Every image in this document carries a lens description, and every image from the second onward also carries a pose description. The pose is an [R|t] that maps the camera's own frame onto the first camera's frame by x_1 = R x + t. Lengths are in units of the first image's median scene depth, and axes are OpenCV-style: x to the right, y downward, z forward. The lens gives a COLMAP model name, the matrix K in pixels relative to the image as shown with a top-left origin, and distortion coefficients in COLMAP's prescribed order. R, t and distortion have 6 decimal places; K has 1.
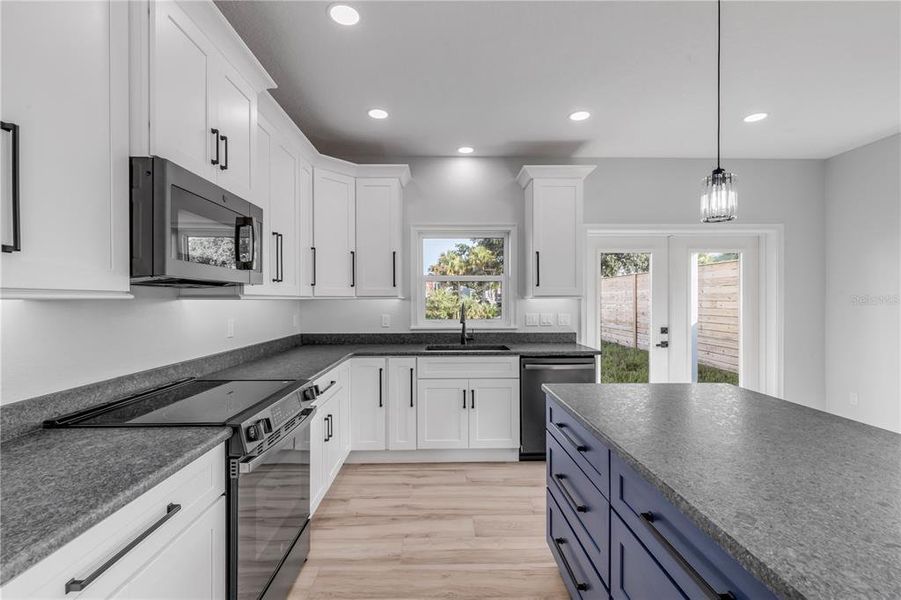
lens RADIAL K [[407.0, 0, 450.5], [0, 407.0, 300.0], [0, 0, 1]] dist [0.009600, -0.000211]
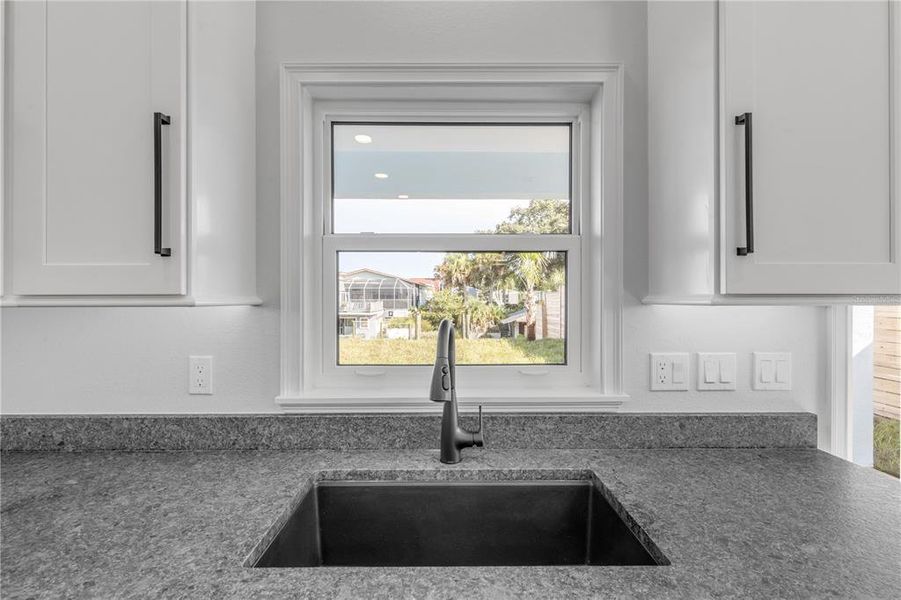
lens RADIAL K [[402.7, 0, 450.5], [0, 402.7, 300.0], [0, 0, 1]] dist [-0.011359, 0.000038]
pose [[0.999860, 0.000885, -0.016731, 0.037889], [-0.000915, 0.999998, -0.001794, -0.005897], [0.016729, 0.001809, 0.999858, 0.708422]]
